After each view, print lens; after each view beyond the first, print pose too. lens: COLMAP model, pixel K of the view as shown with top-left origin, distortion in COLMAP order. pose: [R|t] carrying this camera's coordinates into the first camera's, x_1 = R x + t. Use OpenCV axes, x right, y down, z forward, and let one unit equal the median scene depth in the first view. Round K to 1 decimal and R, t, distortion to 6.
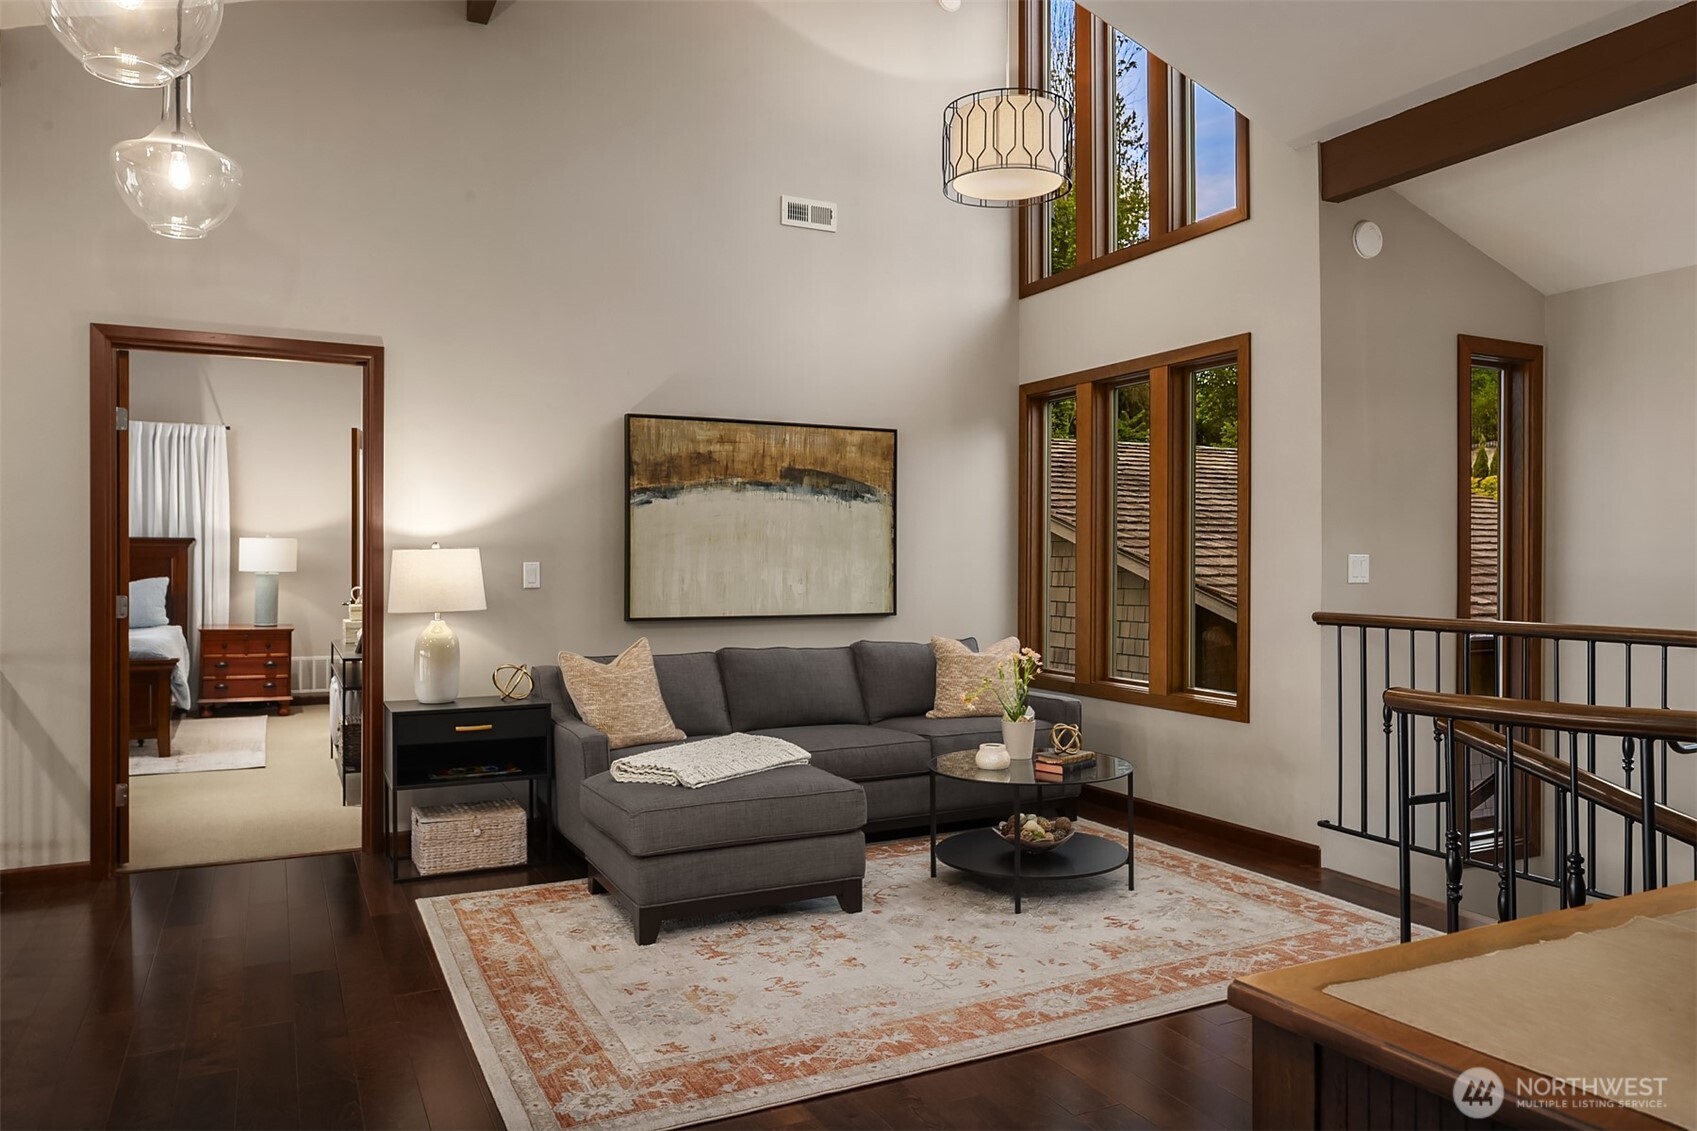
lens RADIAL K [[1166.5, 0, 850.8], [0, 1166.5, 553.5], [0, 0, 1]] dist [-0.001904, -0.001590]
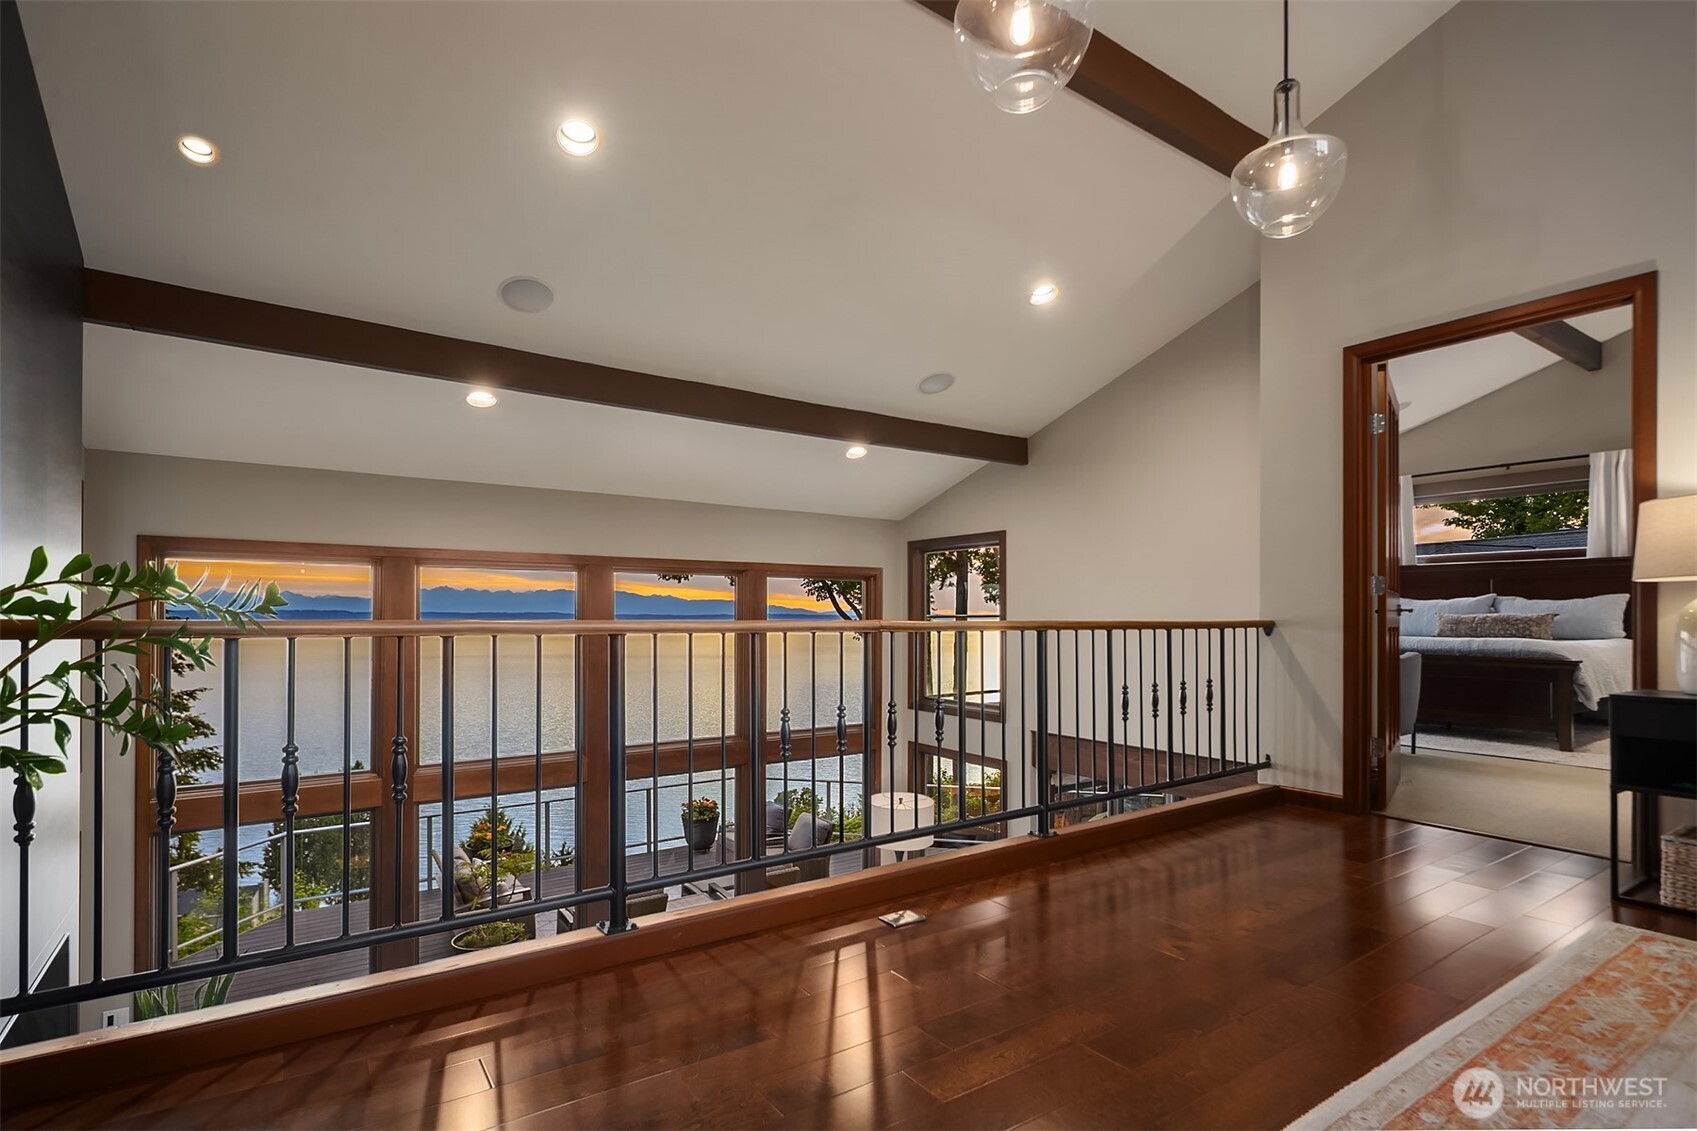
lens RADIAL K [[832.1, 0, 860.6], [0, 832.1, 615.6], [0, 0, 1]] dist [0.022649, -0.000064]
pose [[0.161472, -0.002042, -0.986875, 0.123379], [0.002451, 0.999996, -0.001668, 0.078931], [0.986874, -0.002149, 0.161477, 0.371035]]
